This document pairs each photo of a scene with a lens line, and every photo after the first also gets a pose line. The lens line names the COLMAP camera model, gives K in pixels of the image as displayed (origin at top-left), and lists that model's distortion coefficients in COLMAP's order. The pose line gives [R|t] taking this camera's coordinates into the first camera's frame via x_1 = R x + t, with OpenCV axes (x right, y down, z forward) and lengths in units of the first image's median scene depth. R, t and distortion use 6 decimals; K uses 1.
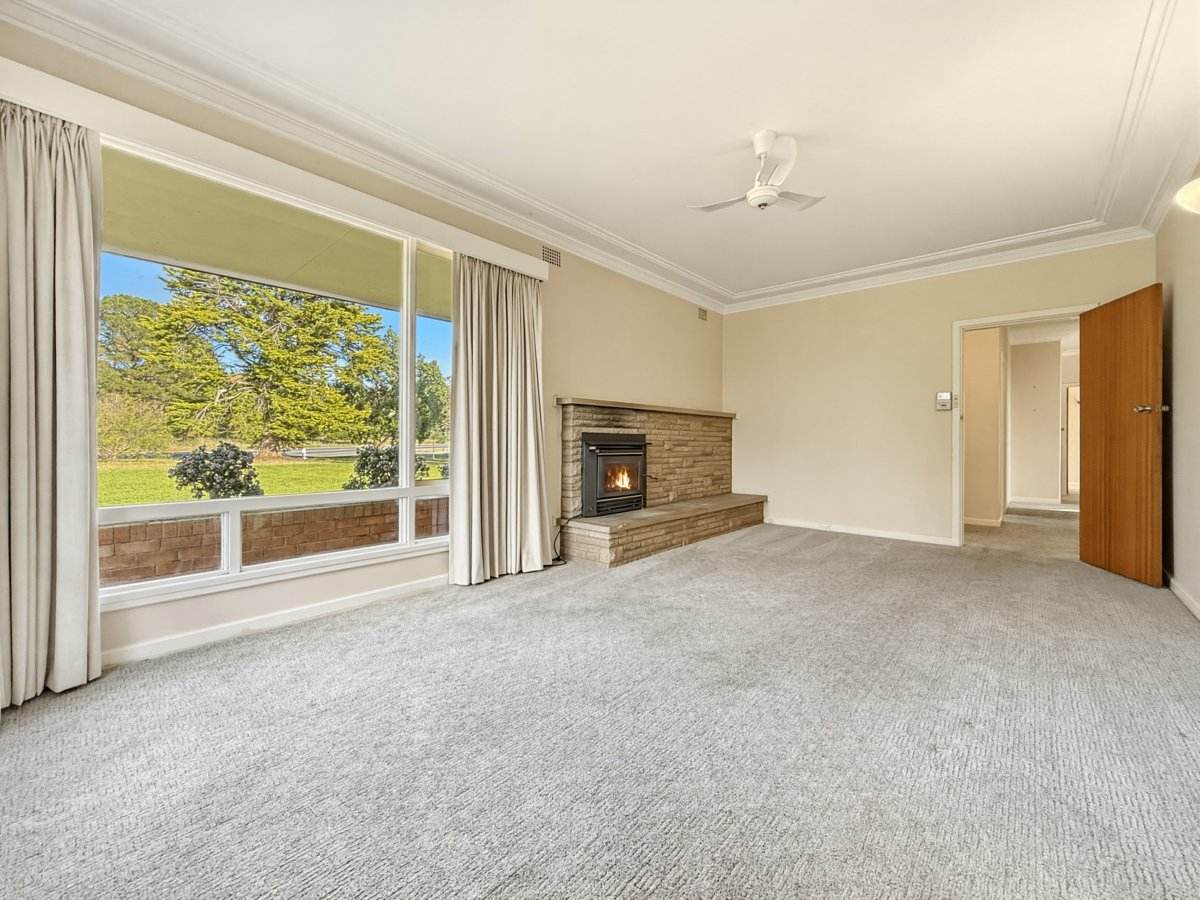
lens RADIAL K [[487.9, 0, 600.0], [0, 487.9, 450.0], [0, 0, 1]] dist [0.000345, 0.000098]
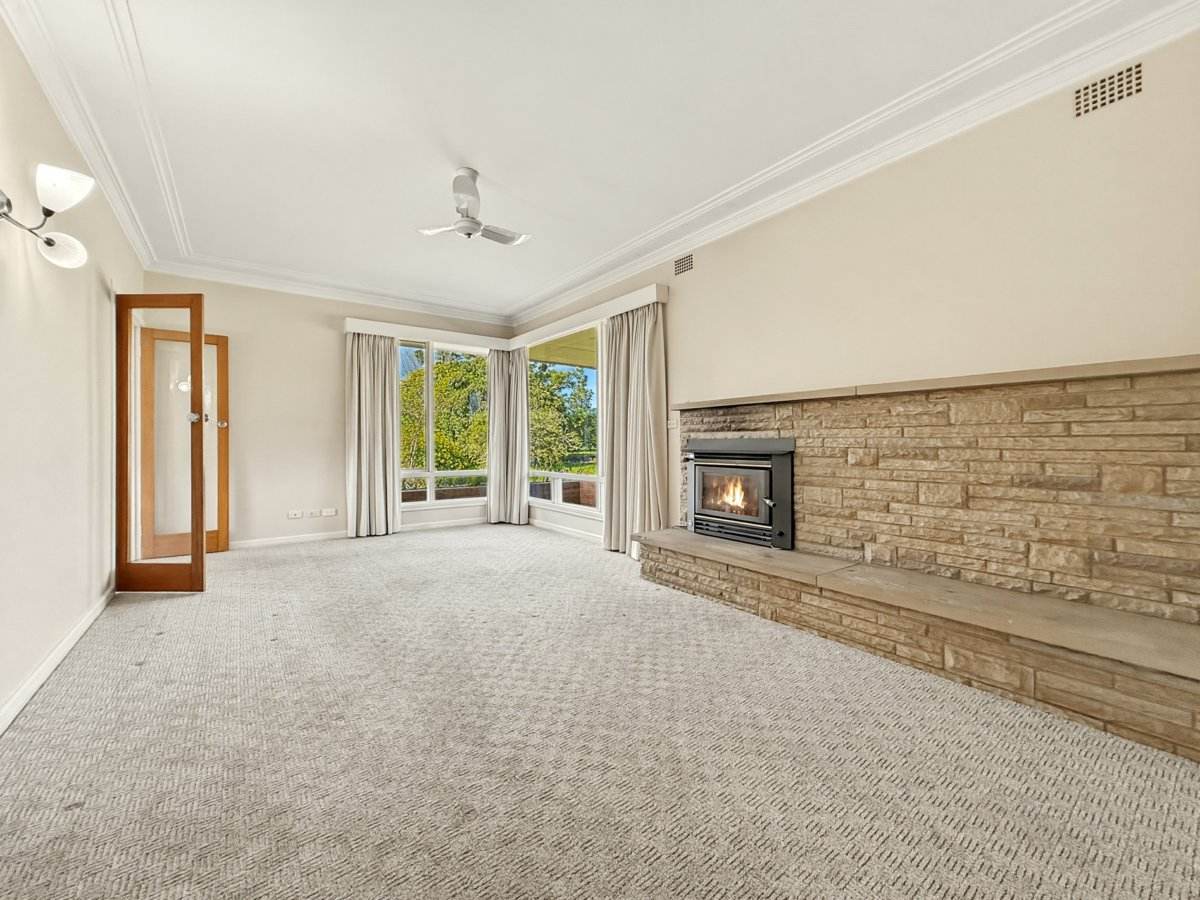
lens RADIAL K [[487.9, 0, 600.0], [0, 487.9, 450.0], [0, 0, 1]] dist [0.000345, 0.000098]
pose [[-0.206139, 0.008061, -0.978490, 0.885968], [-0.015611, 0.999812, 0.011525, -0.021980], [0.978398, 0.017651, -0.205974, 0.996024]]
